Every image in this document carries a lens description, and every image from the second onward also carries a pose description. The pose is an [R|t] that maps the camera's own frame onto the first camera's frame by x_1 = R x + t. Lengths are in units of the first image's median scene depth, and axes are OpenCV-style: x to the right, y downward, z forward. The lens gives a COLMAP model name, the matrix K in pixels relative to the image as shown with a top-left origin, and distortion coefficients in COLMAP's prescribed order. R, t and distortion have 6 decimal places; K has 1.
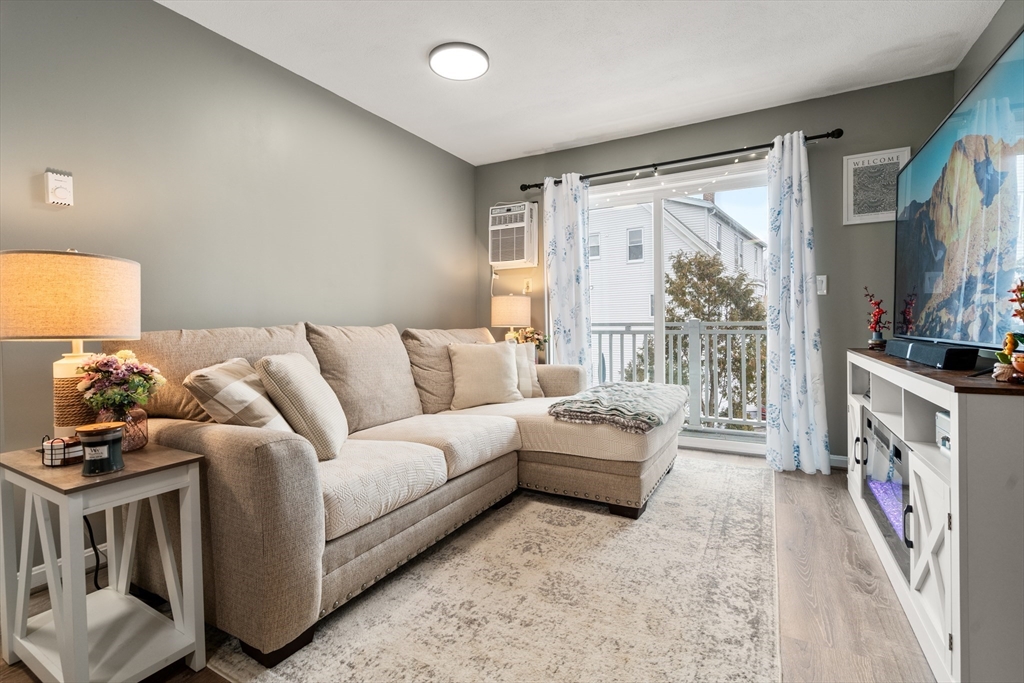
lens RADIAL K [[471.5, 0, 508.0], [0, 471.5, 335.3], [0, 0, 1]] dist [-0.001464, 0.000717]
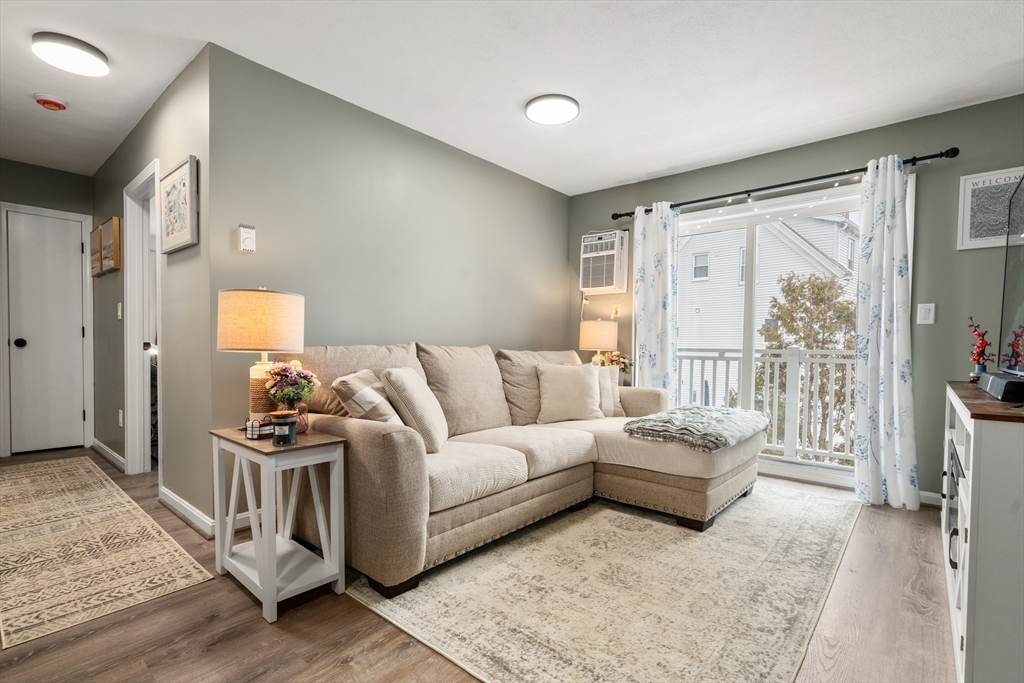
lens RADIAL K [[481.6, 0, 512.4], [0, 481.6, 366.5], [0, 0, 1]] dist [0.001162, 0.000805]
pose [[0.979862, 0.030302, -0.197364, 0.050025], [-0.026724, 0.999427, 0.020768, 0.002036], [0.197880, -0.015076, 0.980110, -0.144673]]
